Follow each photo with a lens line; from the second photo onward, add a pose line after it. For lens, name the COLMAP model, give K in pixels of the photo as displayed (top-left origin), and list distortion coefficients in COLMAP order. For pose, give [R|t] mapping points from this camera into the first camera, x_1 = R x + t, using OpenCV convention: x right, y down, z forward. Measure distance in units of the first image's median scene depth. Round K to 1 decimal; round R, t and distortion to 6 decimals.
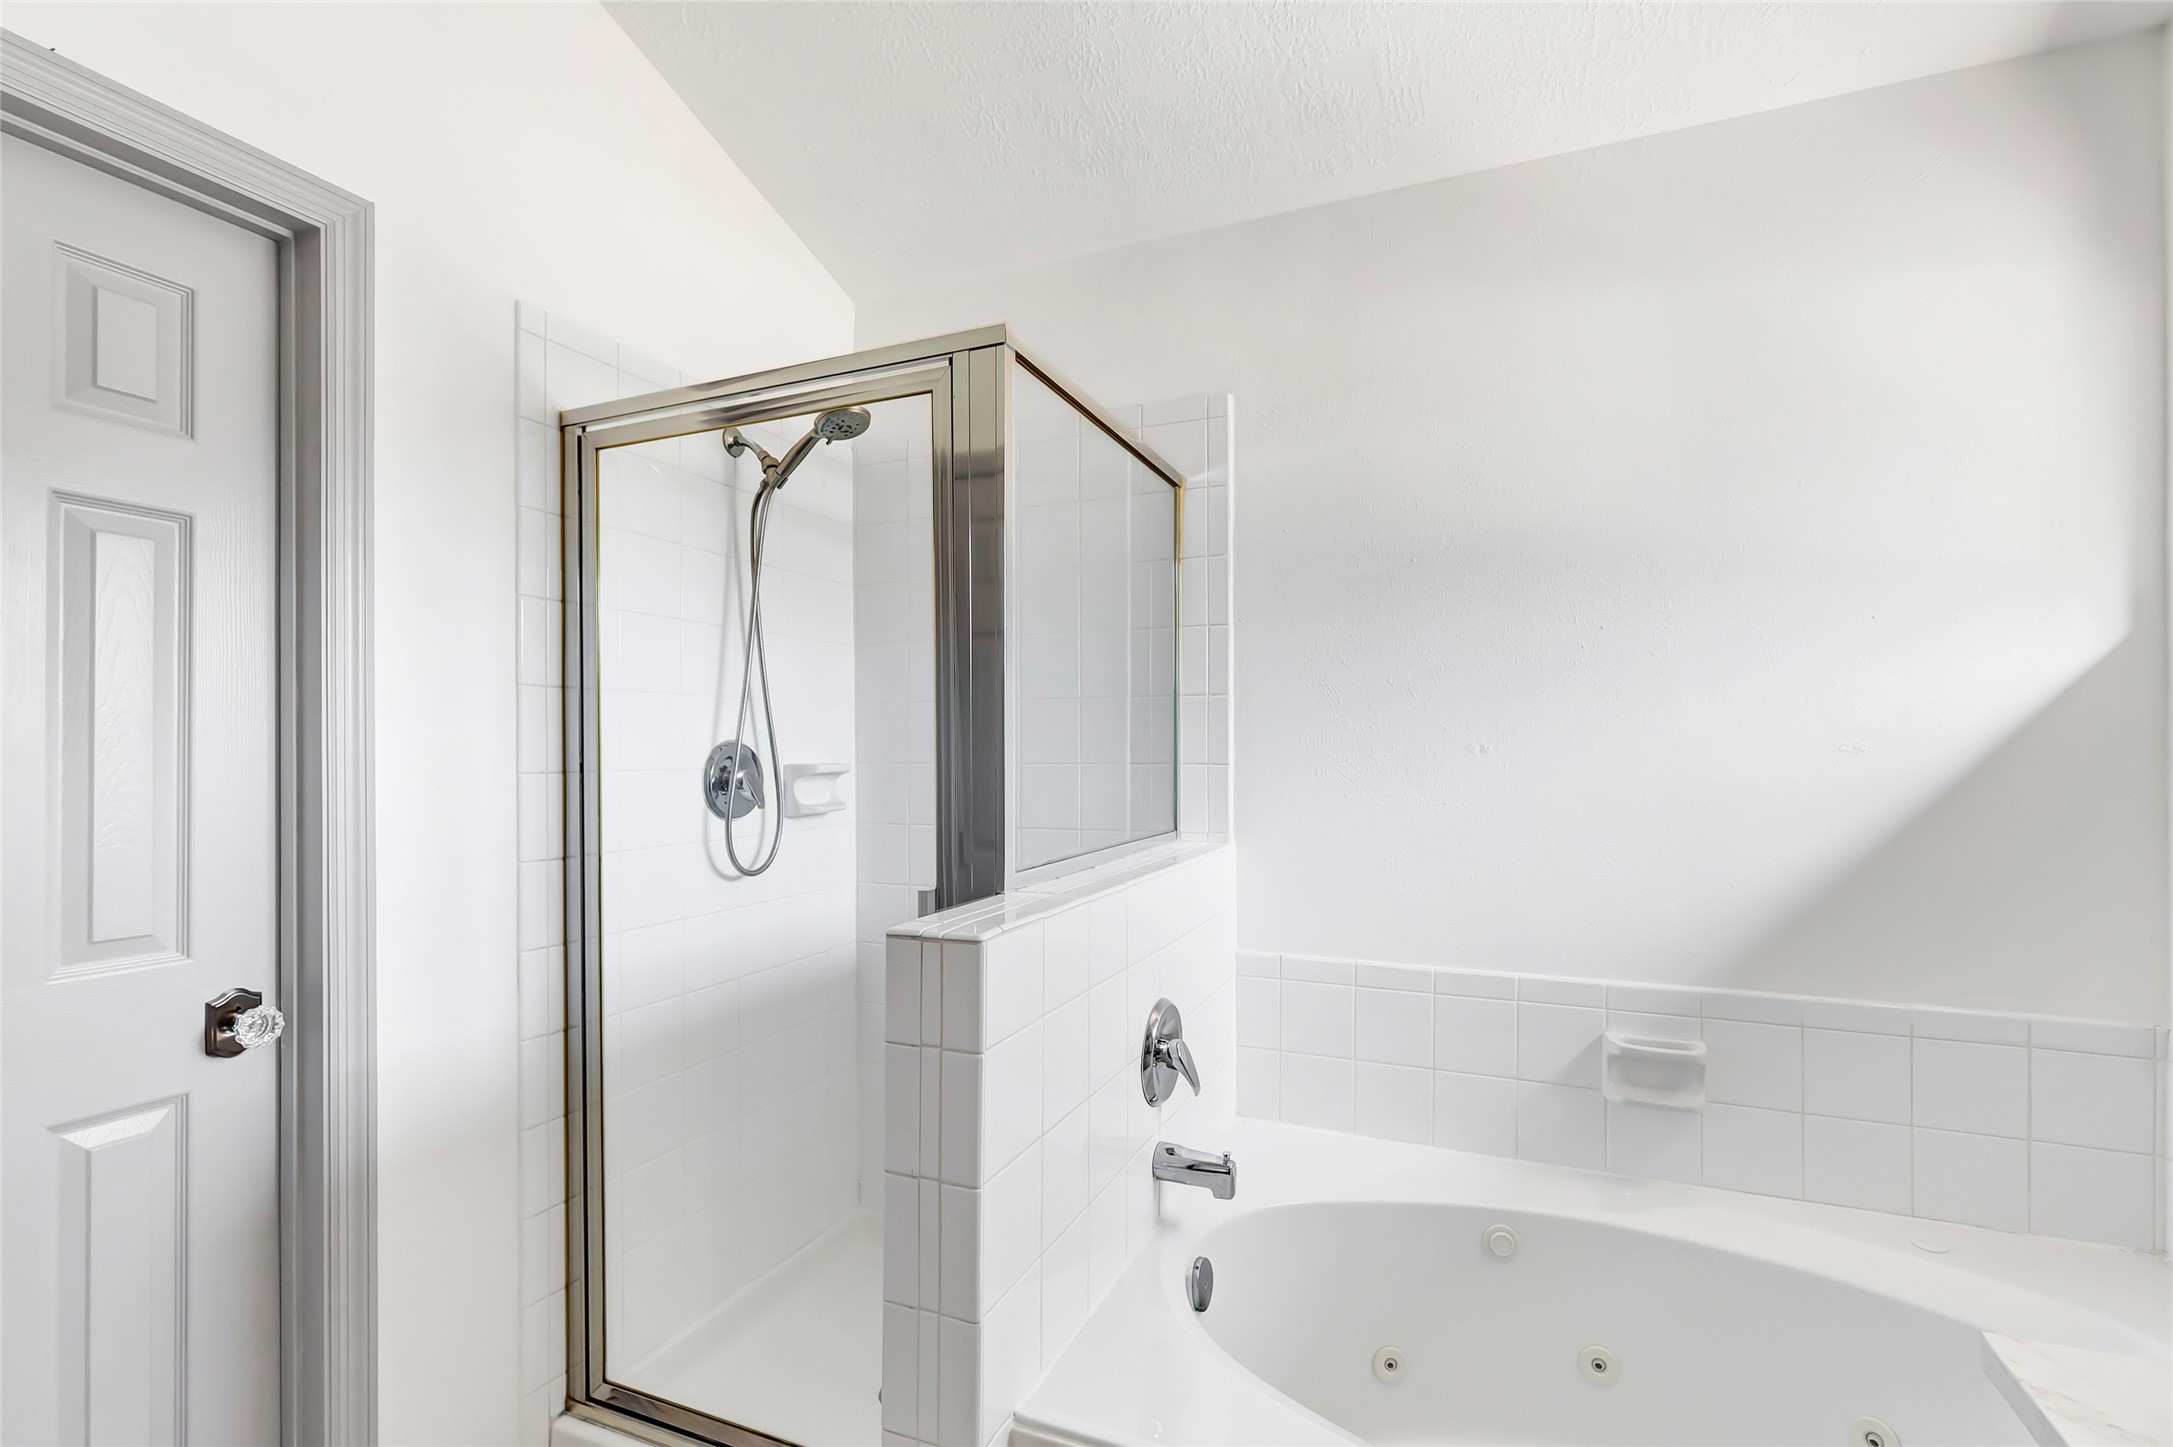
lens RADIAL K [[996.2, 0, 1084.6], [0, 996.2, 748.6], [0, 0, 1]] dist [-0.000596, -0.000917]
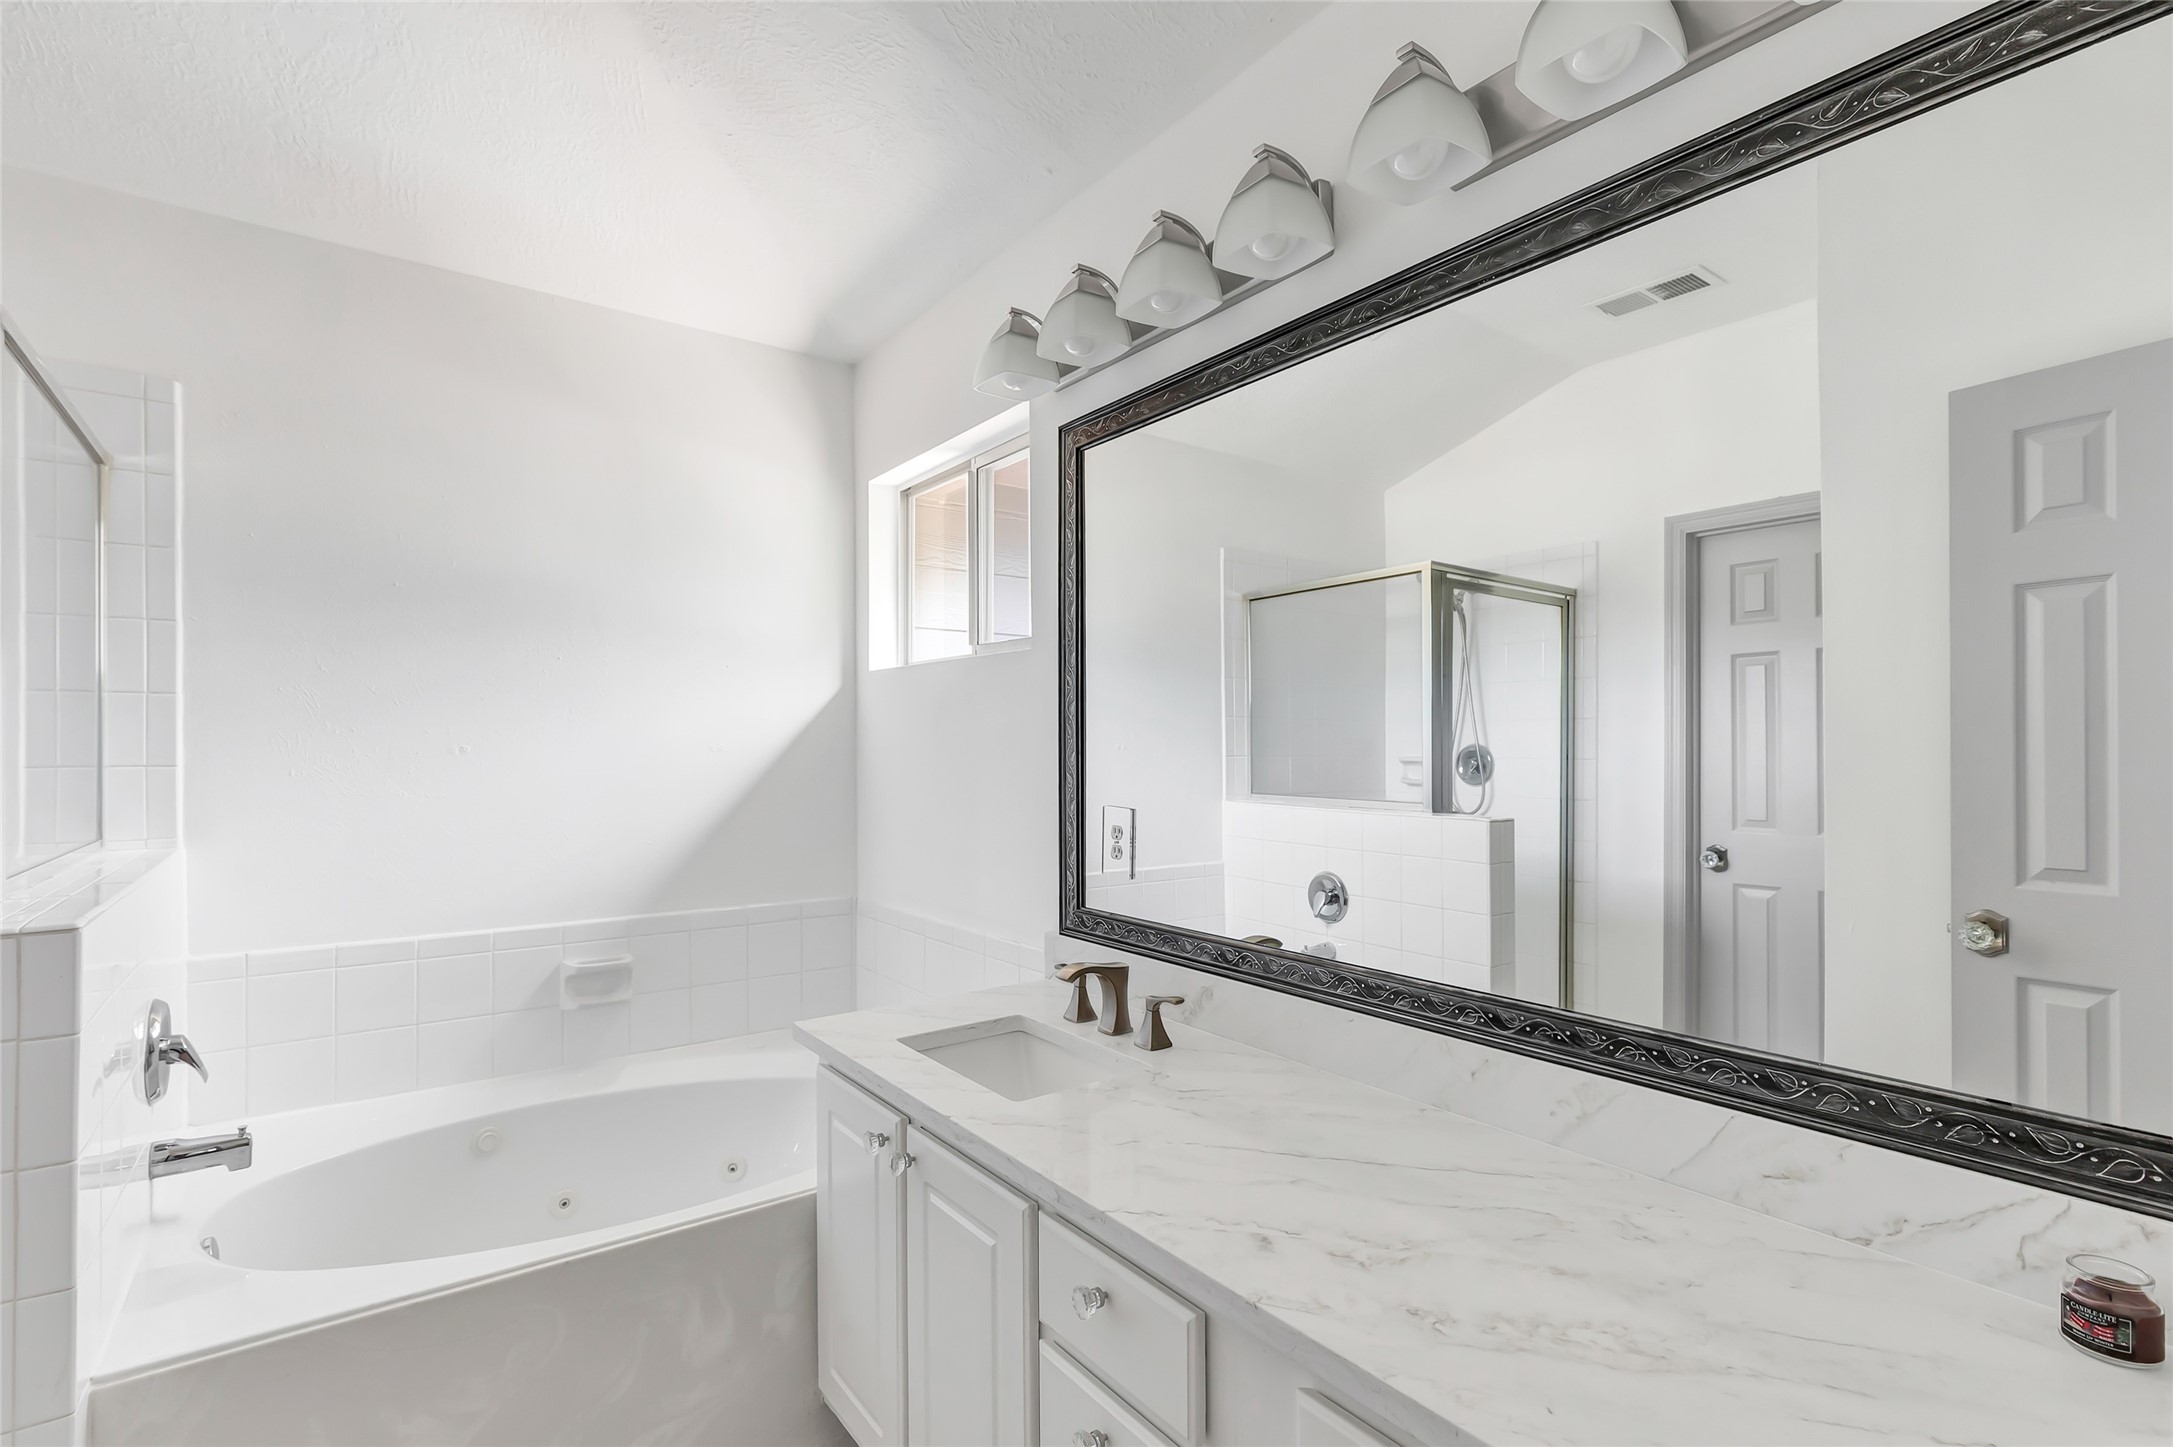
lens RADIAL K [[996.2, 0, 1084.6], [0, 996.2, 748.6], [0, 0, 1]] dist [-0.000596, -0.000917]
pose [[0.498658, -0.000067, 0.866799, -0.272642], [0.002097, 0.999997, -0.001129, 0.001838], [-0.866796, 0.002380, 0.498657, -0.261120]]
